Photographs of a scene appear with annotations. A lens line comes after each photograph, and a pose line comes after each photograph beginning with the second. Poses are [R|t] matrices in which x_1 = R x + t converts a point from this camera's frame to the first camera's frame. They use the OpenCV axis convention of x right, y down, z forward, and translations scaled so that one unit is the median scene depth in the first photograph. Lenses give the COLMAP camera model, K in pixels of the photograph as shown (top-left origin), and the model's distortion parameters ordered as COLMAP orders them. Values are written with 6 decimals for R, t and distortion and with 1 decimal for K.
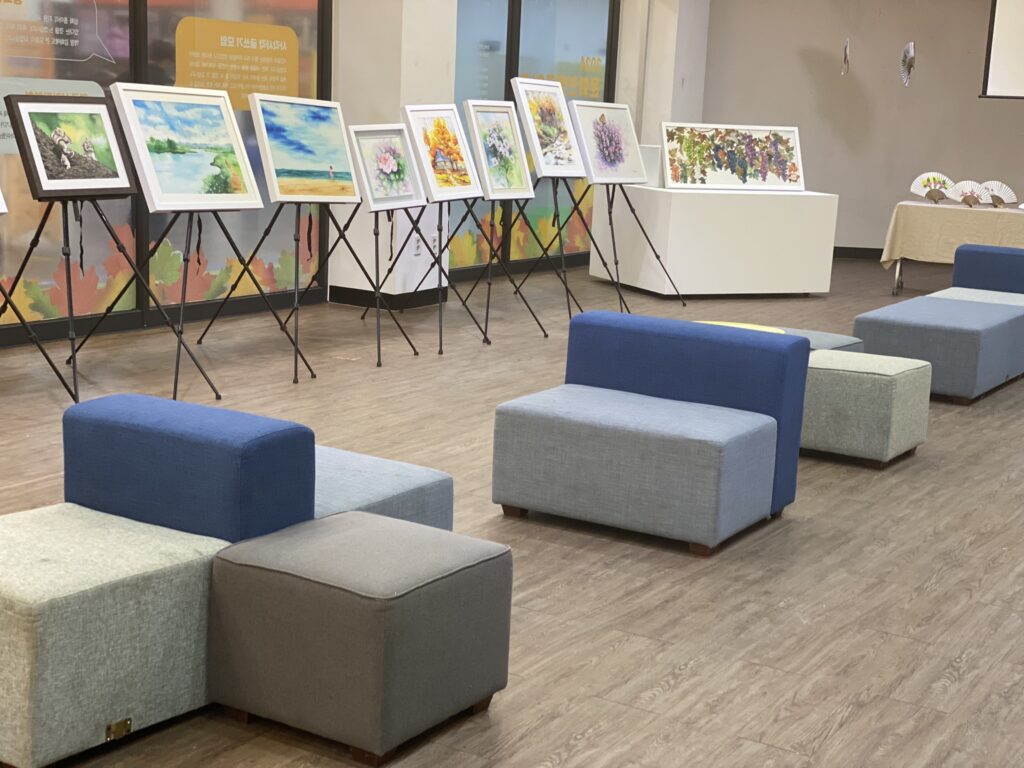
lens RADIAL K [[1426.8, 0, 515.3], [0, 1426.8, 385.8], [0, 0, 1]] dist [-0.016297, 0.000000]
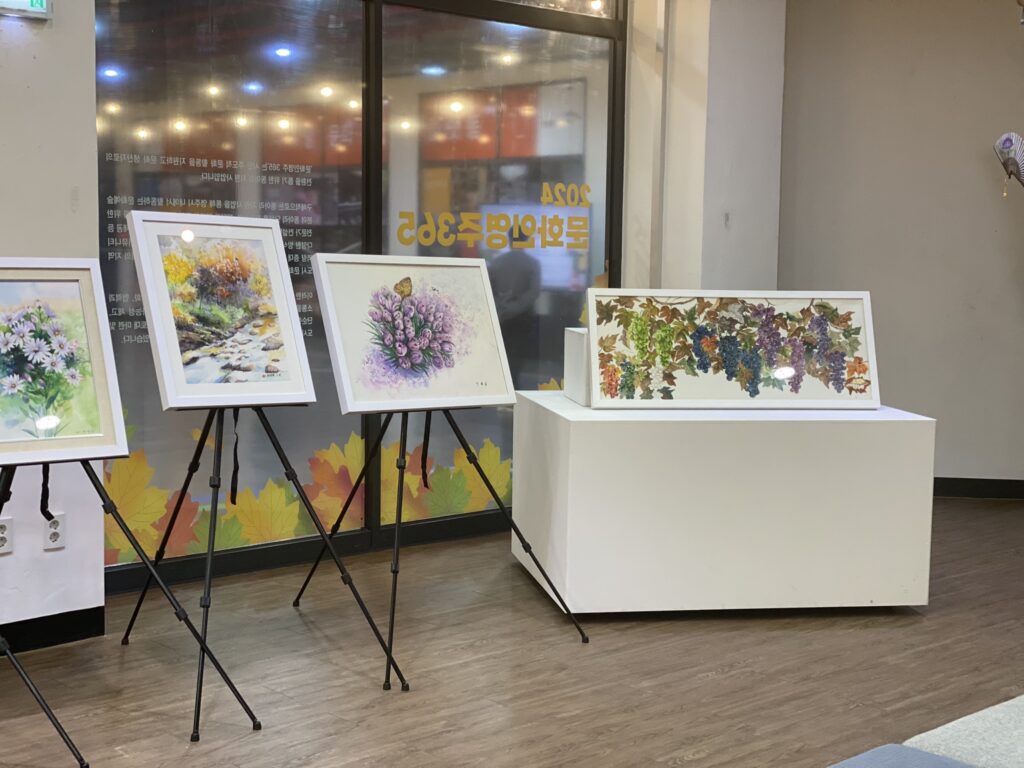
lens RADIAL K [[1426.8, 0, 509.0], [0, 1426.8, 381.7], [0, 0, 1]] dist [-0.016297, 0.000000]
pose [[0.964802, -0.001075, -0.262975, 0.214522], [-0.028208, 0.993799, -0.107552, -0.087764], [0.261460, 0.111185, 0.958789, 0.461701]]
